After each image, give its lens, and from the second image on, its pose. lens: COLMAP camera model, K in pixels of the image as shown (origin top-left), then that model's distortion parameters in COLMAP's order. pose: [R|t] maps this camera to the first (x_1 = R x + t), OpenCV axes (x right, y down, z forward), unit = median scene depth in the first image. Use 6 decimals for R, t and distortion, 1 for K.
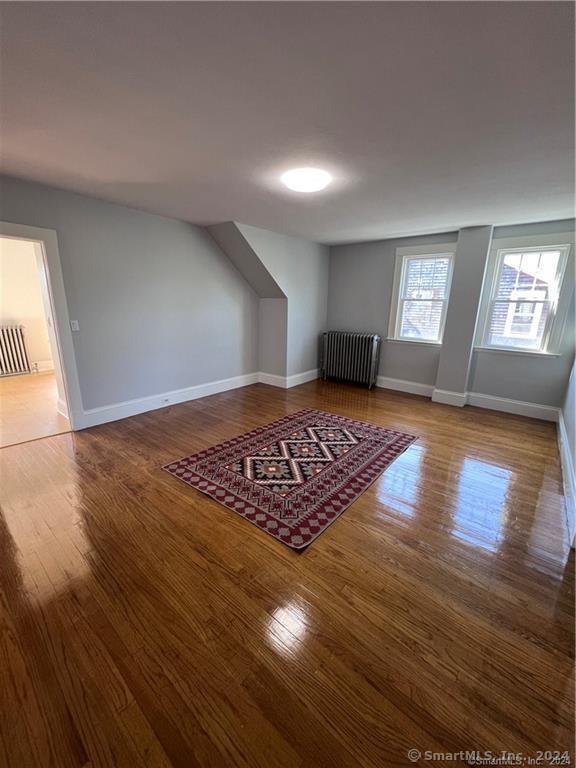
lens RADIAL K [[307.6, 0, 289.4], [0, 307.6, 385.2], [0, 0, 1]] dist [-0.003440, 0.000440]
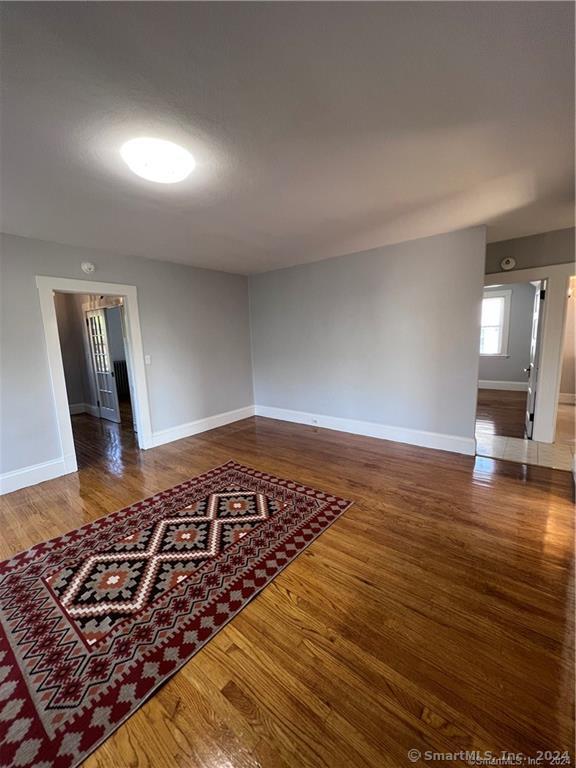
lens RADIAL K [[307.6, 0, 287.9], [0, 307.6, 384.4], [0, 0, 1]] dist [-0.003440, 0.000440]
pose [[-0.999851, 0.016128, -0.006219, -0.187276], [0.012223, 0.914087, 0.405335, -0.398311], [0.012222, 0.405198, -0.914147, 1.513857]]
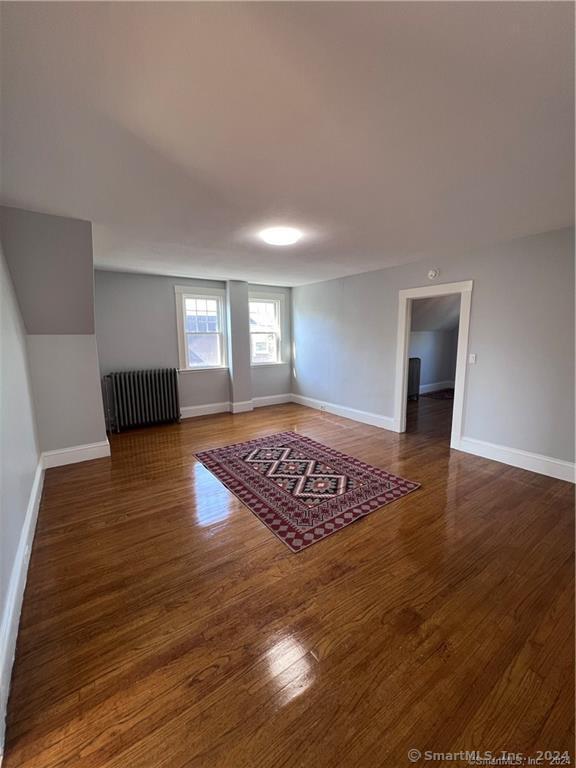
lens RADIAL K [[307.6, 0, 288.6], [0, 307.6, 383.7], [0, 0, 1]] dist [-0.003440, 0.000440]
pose [[0.275219, -0.173063, 0.945676, -0.945817], [0.265190, 0.959167, 0.098354, -0.191375], [-0.924083, 0.223715, 0.309876, 0.601573]]
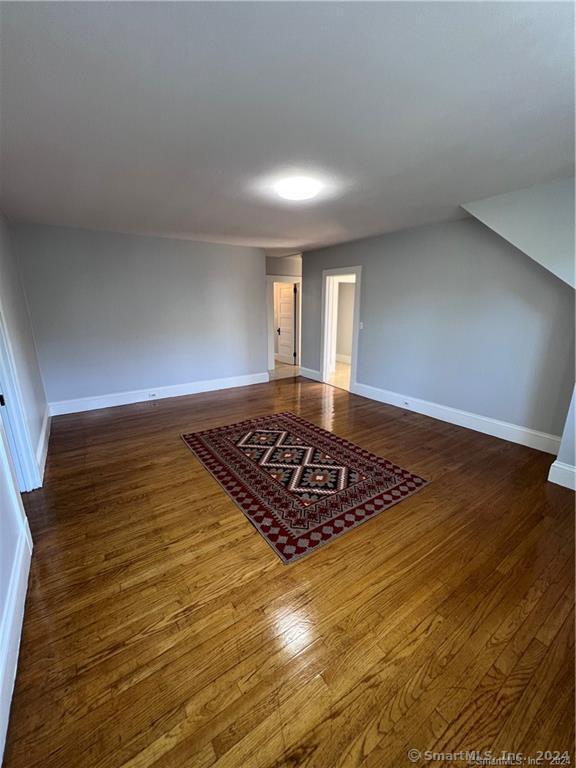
lens RADIAL K [[307.6, 0, 288.6], [0, 307.6, 382.3], [0, 0, 1]] dist [-0.003440, 0.000440]
pose [[-0.279324, 0.214515, -0.935928, 0.941615], [-0.254997, 0.923153, 0.287690, -0.301024], [0.925719, 0.319017, -0.203158, 1.131768]]
